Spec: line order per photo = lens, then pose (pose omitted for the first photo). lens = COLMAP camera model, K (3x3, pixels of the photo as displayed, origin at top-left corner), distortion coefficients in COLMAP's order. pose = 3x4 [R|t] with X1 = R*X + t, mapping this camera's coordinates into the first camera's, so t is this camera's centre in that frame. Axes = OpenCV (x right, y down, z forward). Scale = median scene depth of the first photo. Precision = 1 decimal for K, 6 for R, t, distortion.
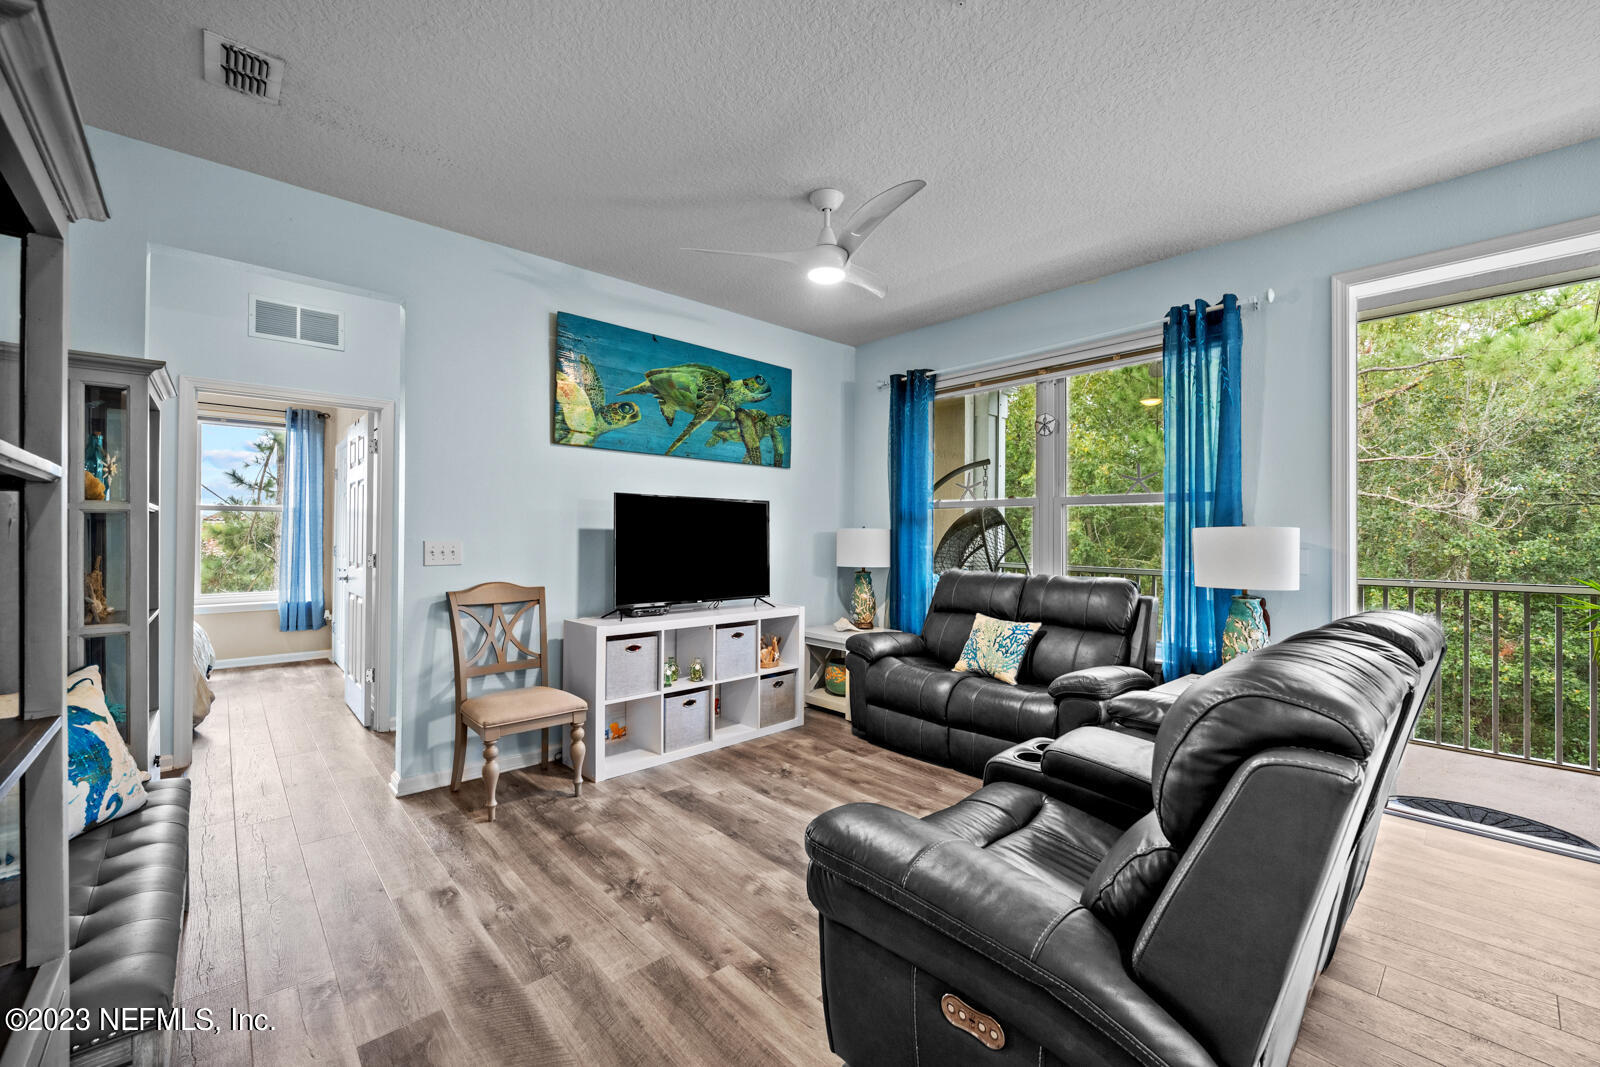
lens RADIAL K [[644.1, 0, 800.4], [0, 644.1, 529.6], [0, 0, 1]] dist [-0.005622, -0.000044]
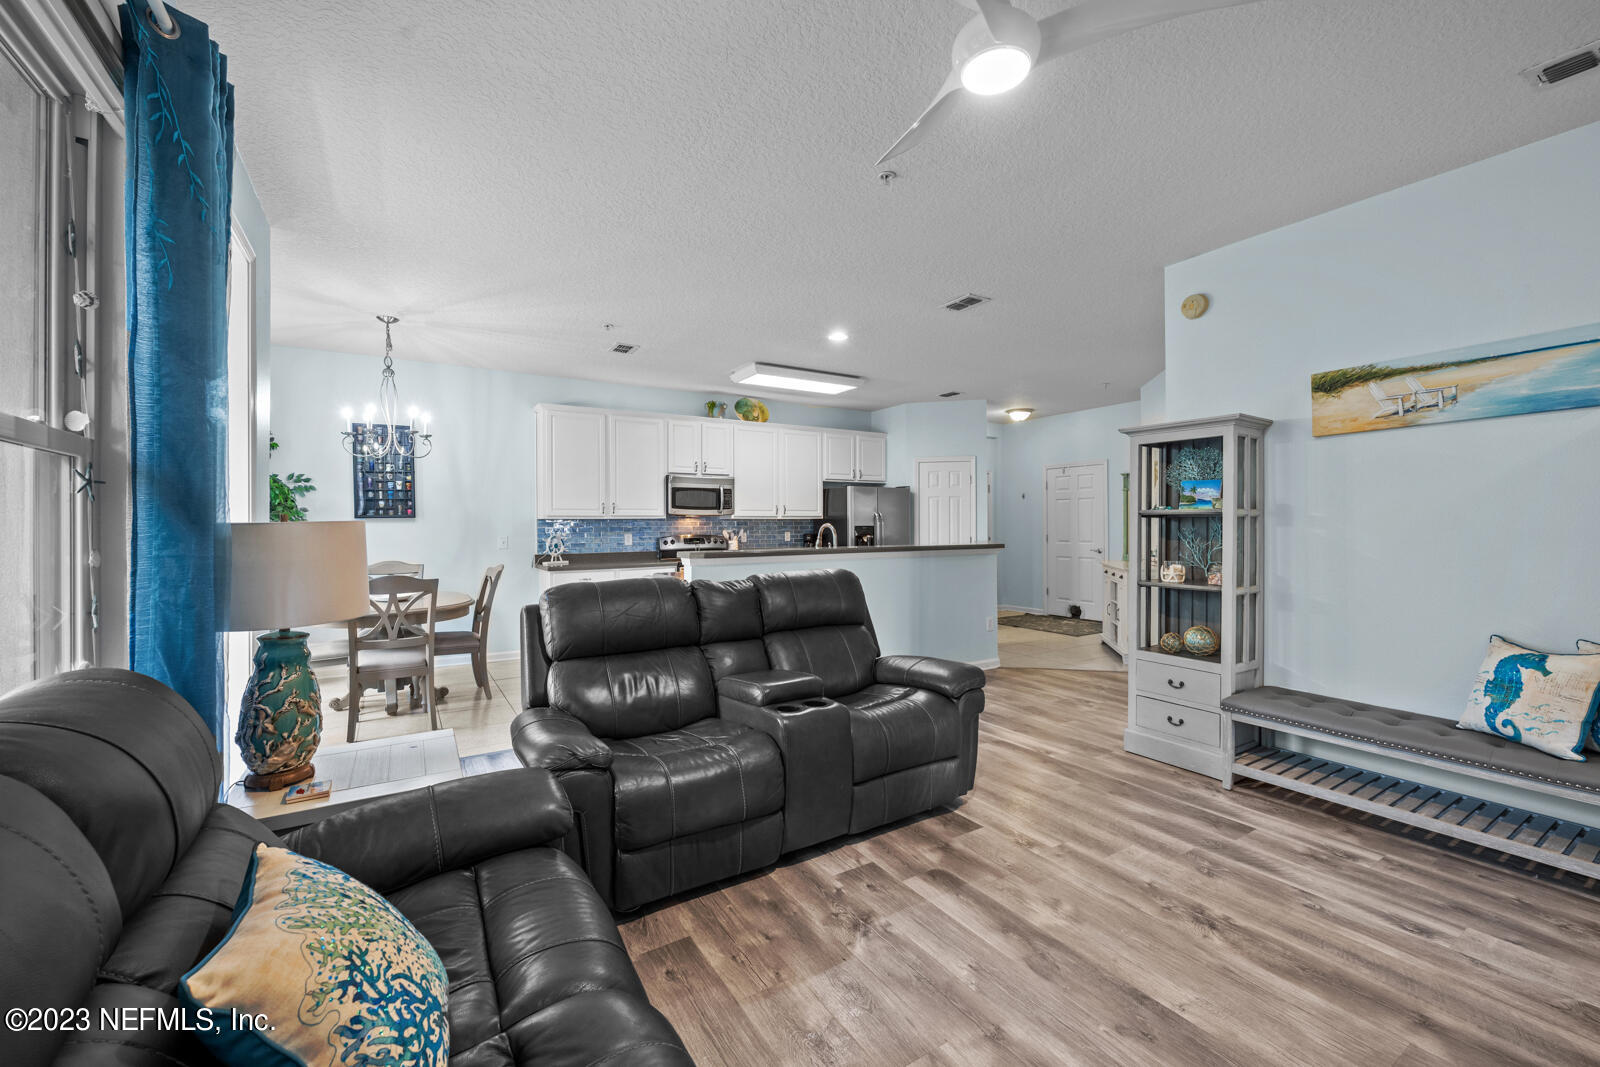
lens RADIAL K [[650.9, 0, 805.4], [0, 650.9, 524.5], [0, 0, 1]] dist [-0.003684, -0.000021]
pose [[-0.984164, -0.001205, 0.177258, 0.090884], [-0.003019, 0.999946, -0.009965, 0.005192], [-0.177236, -0.010343, -0.984114, 1.385852]]
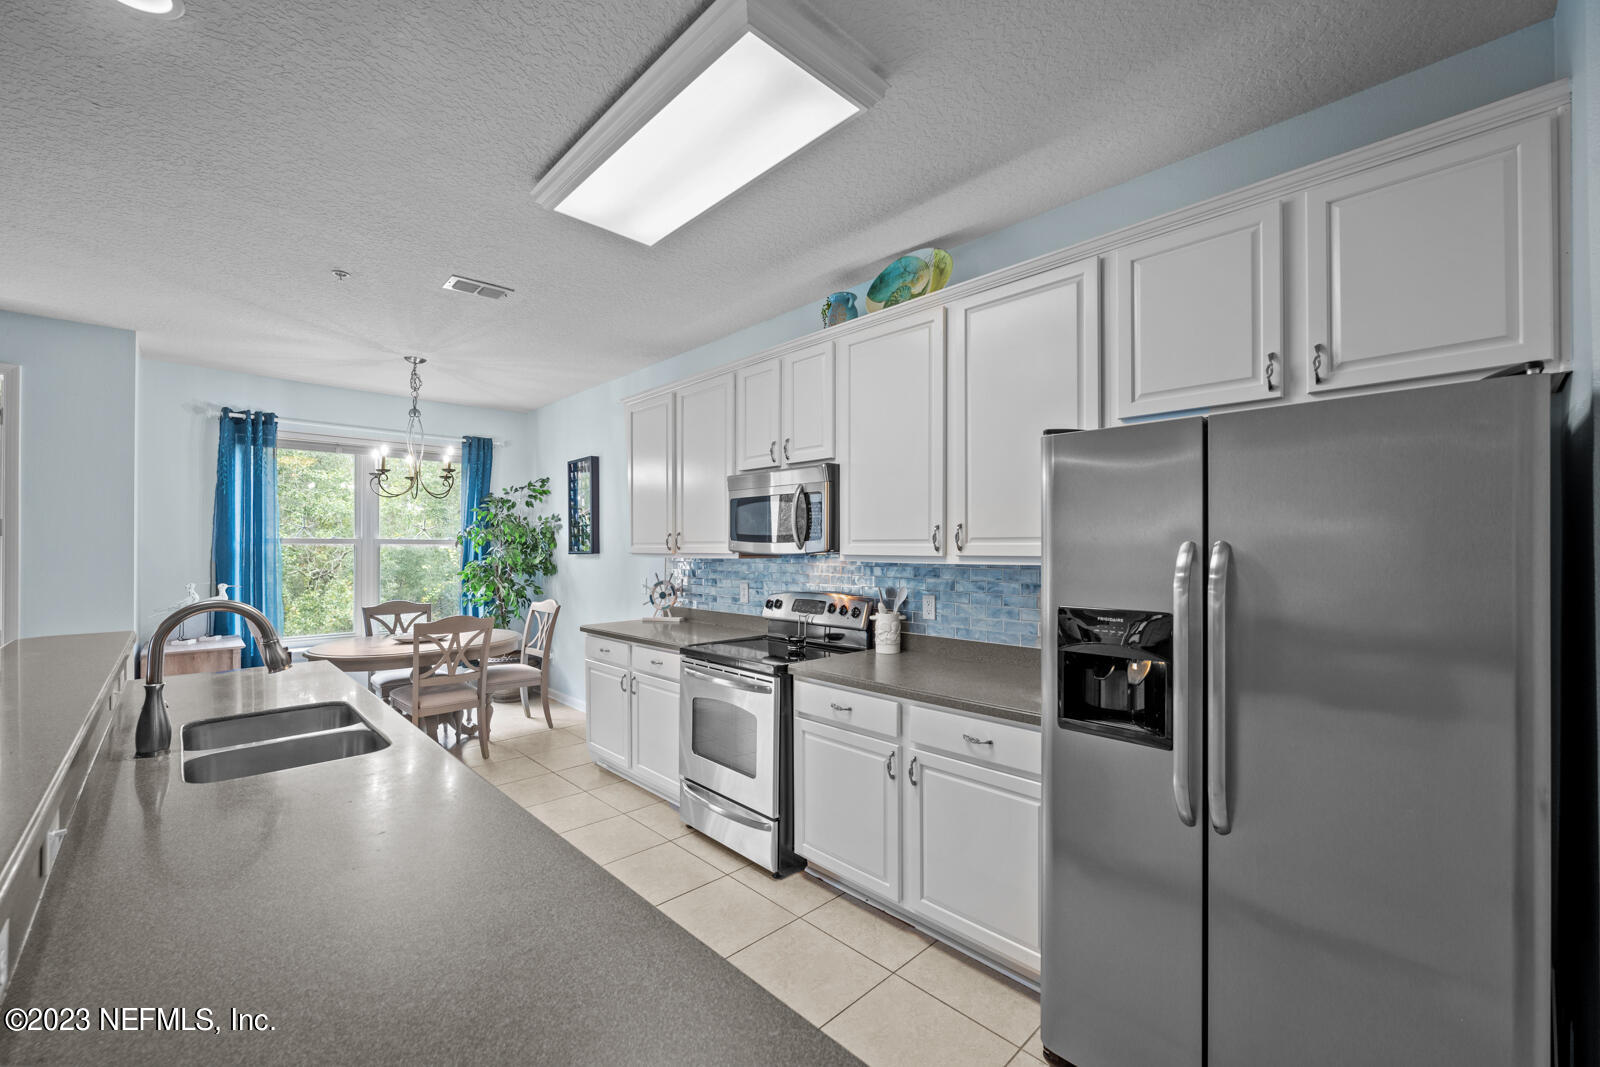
lens RADIAL K [[643.9, 0, 797.1], [0, 643.9, 542.9], [0, 0, 1]] dist [-0.001470, 0.000025]
pose [[-0.021489, -0.001589, 0.999768, -0.188063], [-0.008573, 0.999962, 0.001405, -0.062330], [-0.999732, -0.008541, -0.021502, -0.642152]]
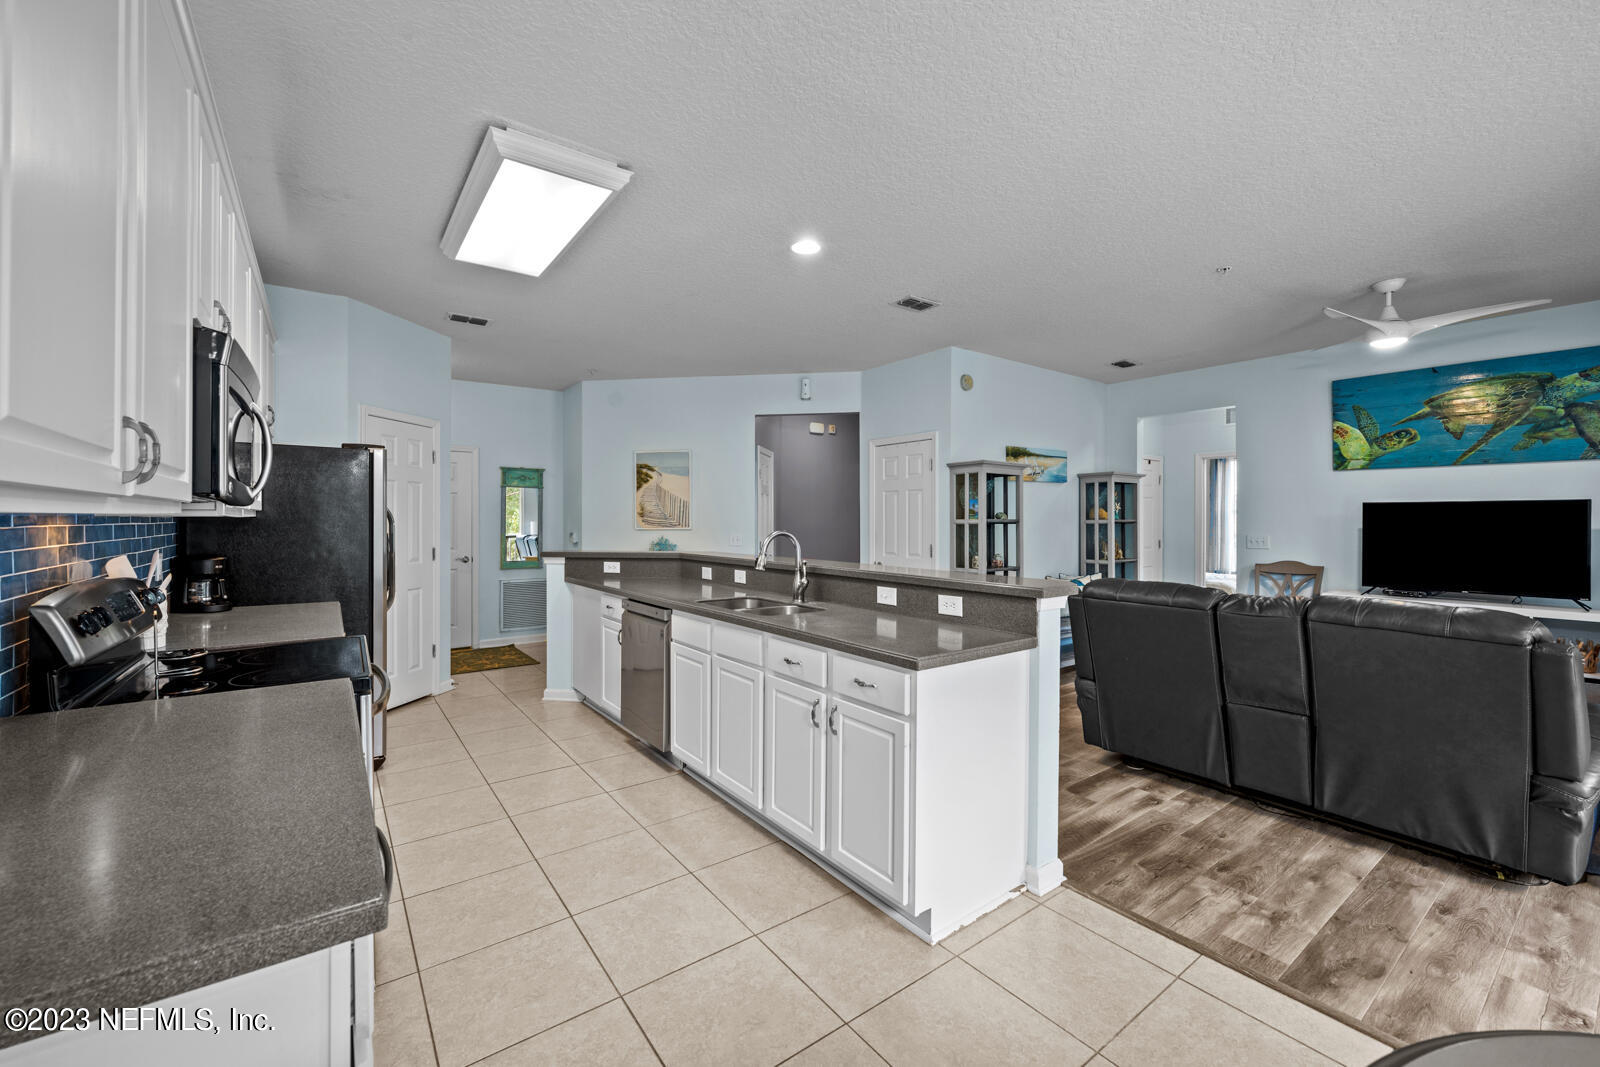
lens RADIAL K [[642.6, 0, 796.8], [0, 642.6, 520.5], [0, 0, 1]] dist [-0.002331, 0.000000]
pose [[-0.106827, -0.005288, -0.994264, 1.304503], [0.008386, 0.999945, -0.006219, -0.021921], [0.994242, -0.009003, -0.106776, -0.073893]]
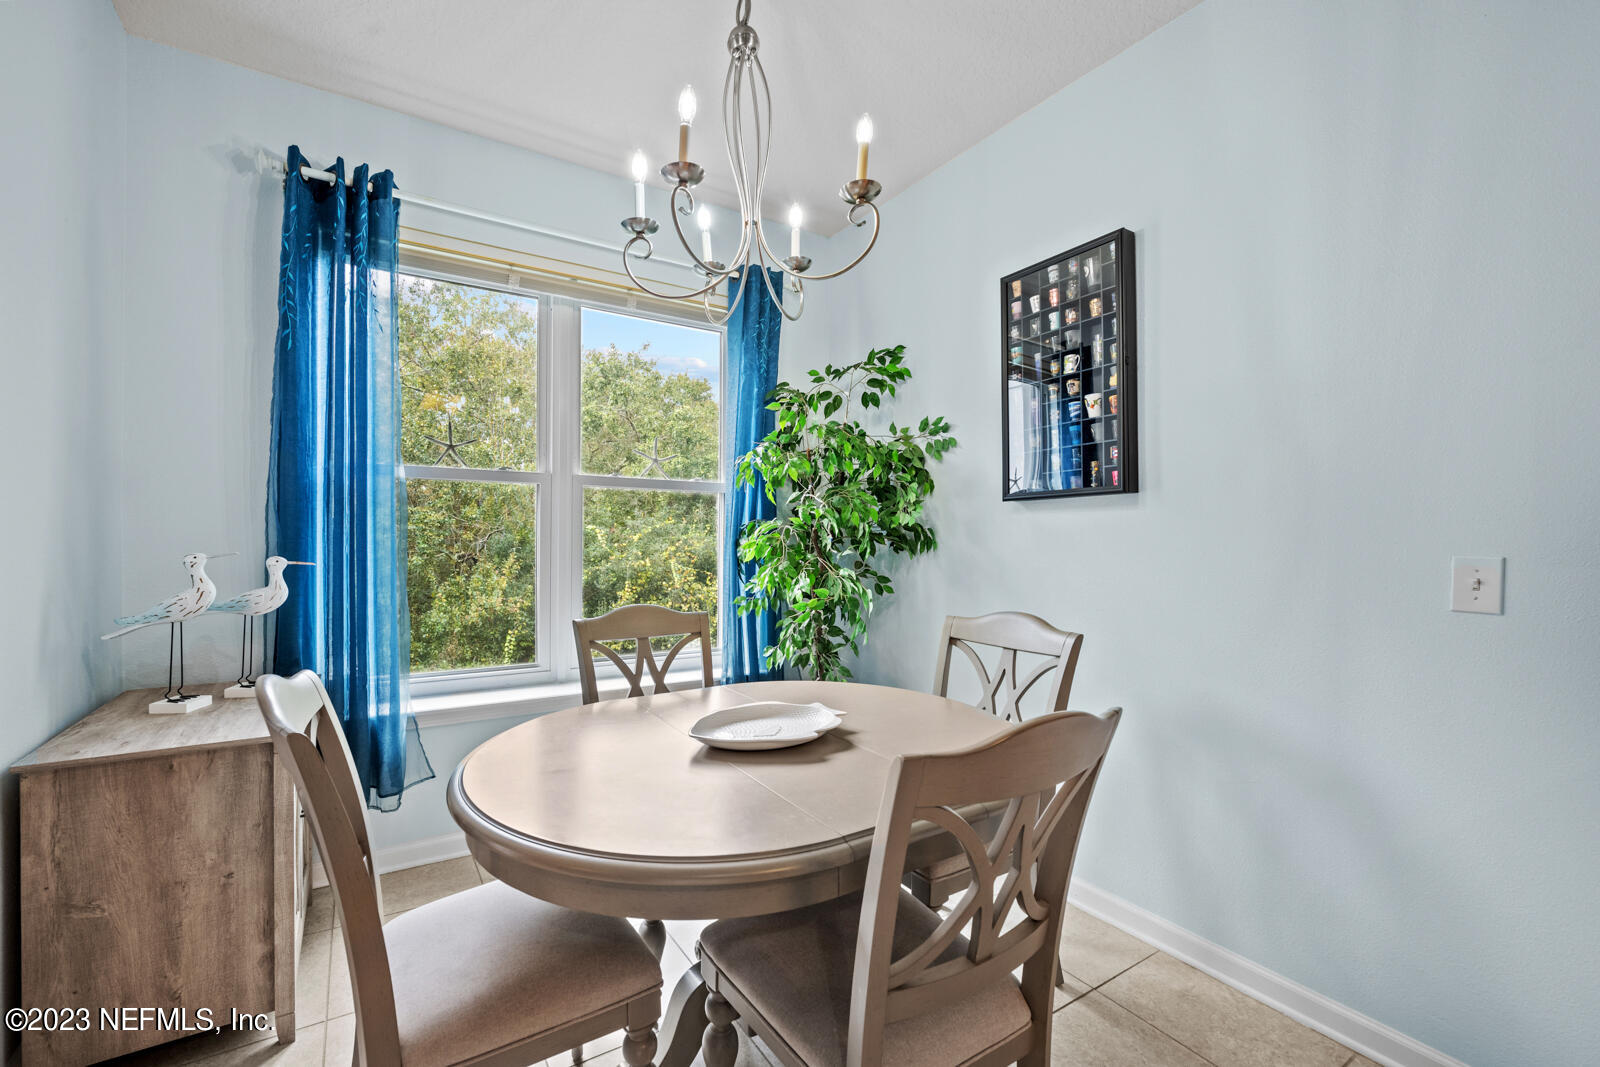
lens RADIAL K [[661.7, 0, 739.8], [0, 661.7, 535.3], [0, 0, 1]] dist [0.000622, -0.000073]
pose [[0.218348, -0.004224, 0.975862, 0.765107], [-0.011992, 0.999904, 0.007012, 0.011969], [-0.975797, -0.013234, 0.218276, 0.055081]]
